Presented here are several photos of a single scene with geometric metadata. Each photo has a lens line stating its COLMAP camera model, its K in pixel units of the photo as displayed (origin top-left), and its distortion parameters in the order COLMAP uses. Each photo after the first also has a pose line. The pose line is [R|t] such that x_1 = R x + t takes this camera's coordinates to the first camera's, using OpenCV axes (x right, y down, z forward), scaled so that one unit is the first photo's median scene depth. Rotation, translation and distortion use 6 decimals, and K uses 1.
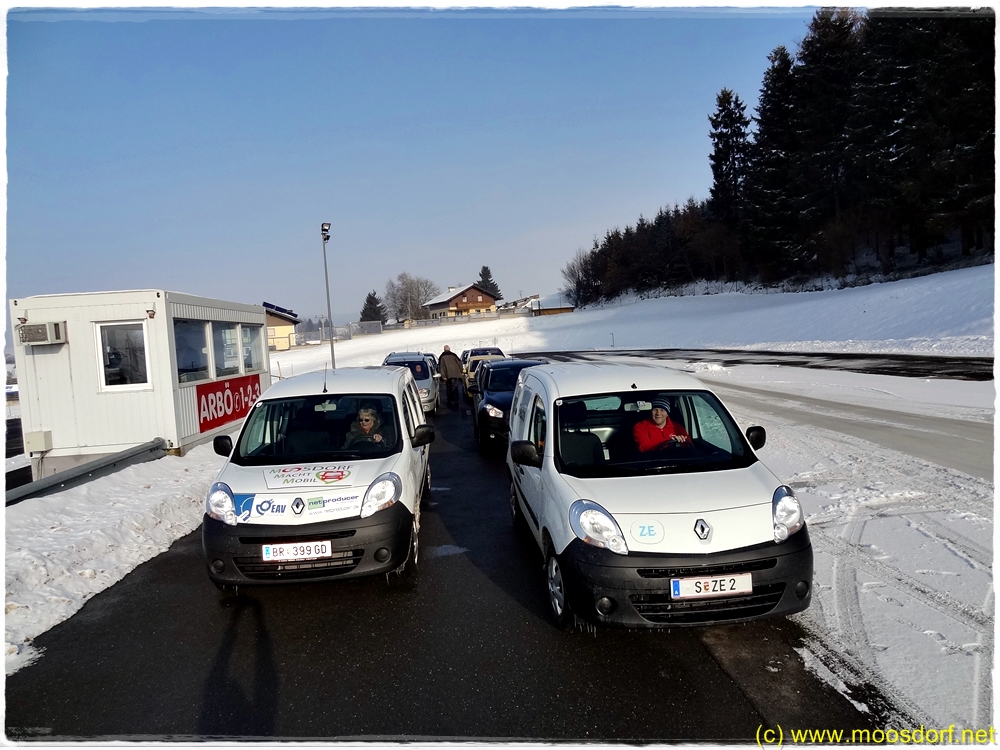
lens RADIAL K [[687.5, 0, 497.5], [0, 687.5, 378.3], [0, 0, 1]] dist [0.013013, -0.000766]
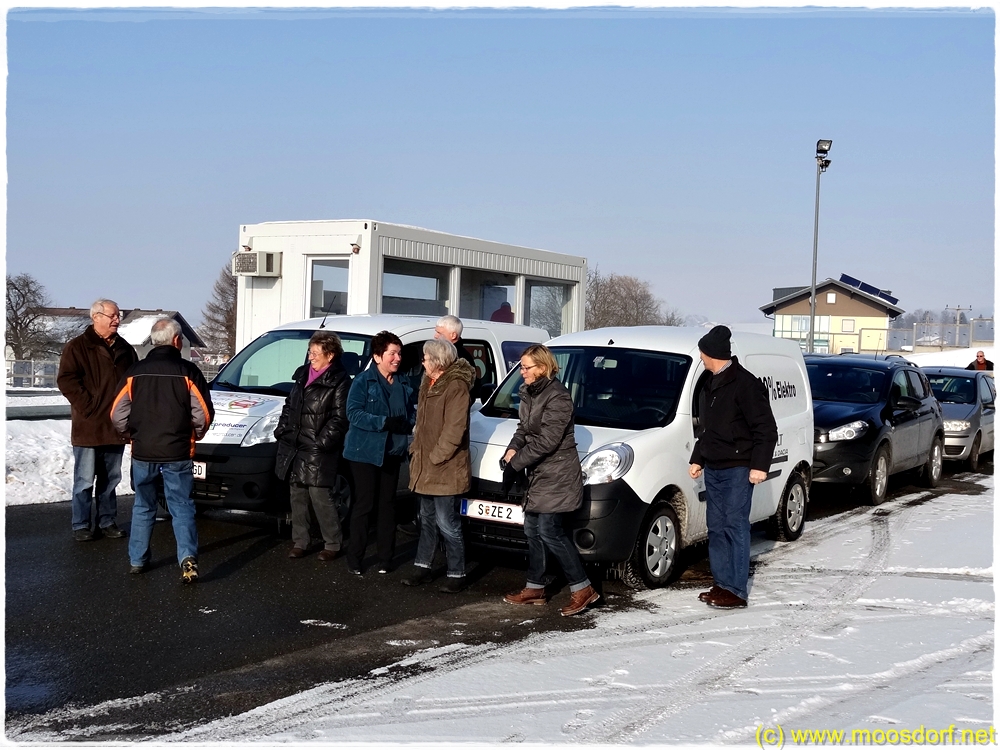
lens RADIAL K [[1194.6, 0, 501.4], [0, 1194.6, 372.9], [0, 0, 1]] dist [0.026959, 0.000000]
pose [[0.808211, 0.106350, -0.579210, 0.487172], [-0.124463, 0.992188, 0.008506, 0.021320], [0.575590, 0.065215, 0.815134, -0.062192]]
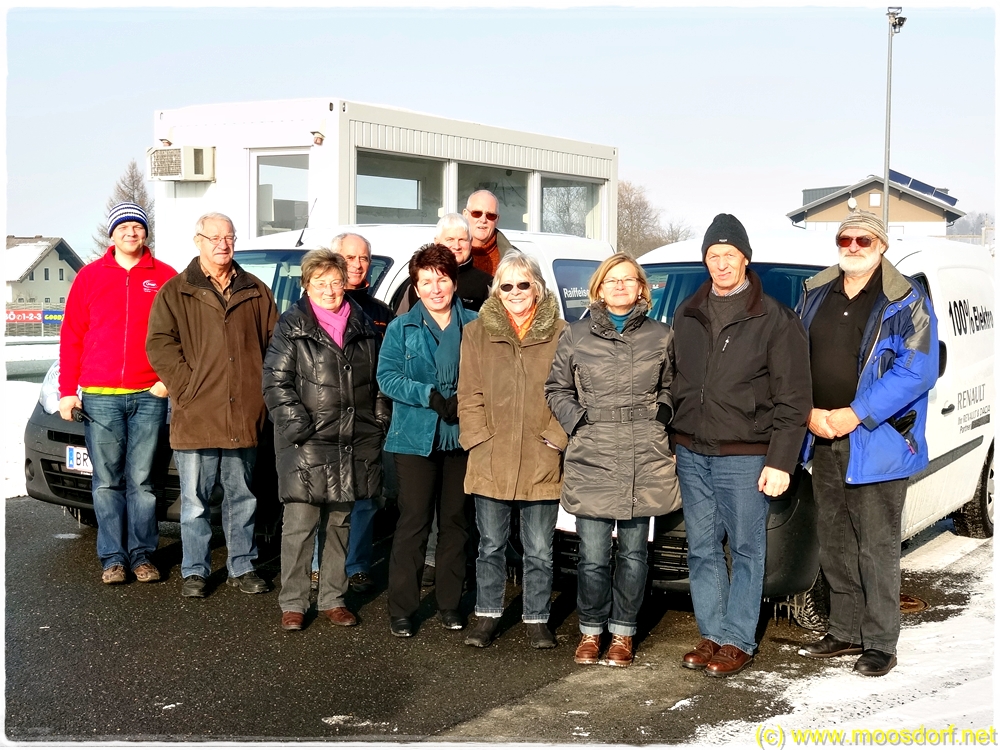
lens RADIAL K [[1468.4, 0, 502.9], [0, 1468.4, 373.0], [0, 0, 1]] dist [0.027864, 0.000000]
pose [[0.825352, 0.109955, -0.553809, 0.361155], [-0.096881, 0.993887, 0.052947, 0.026626], [0.556245, 0.009954, 0.830959, 0.026996]]
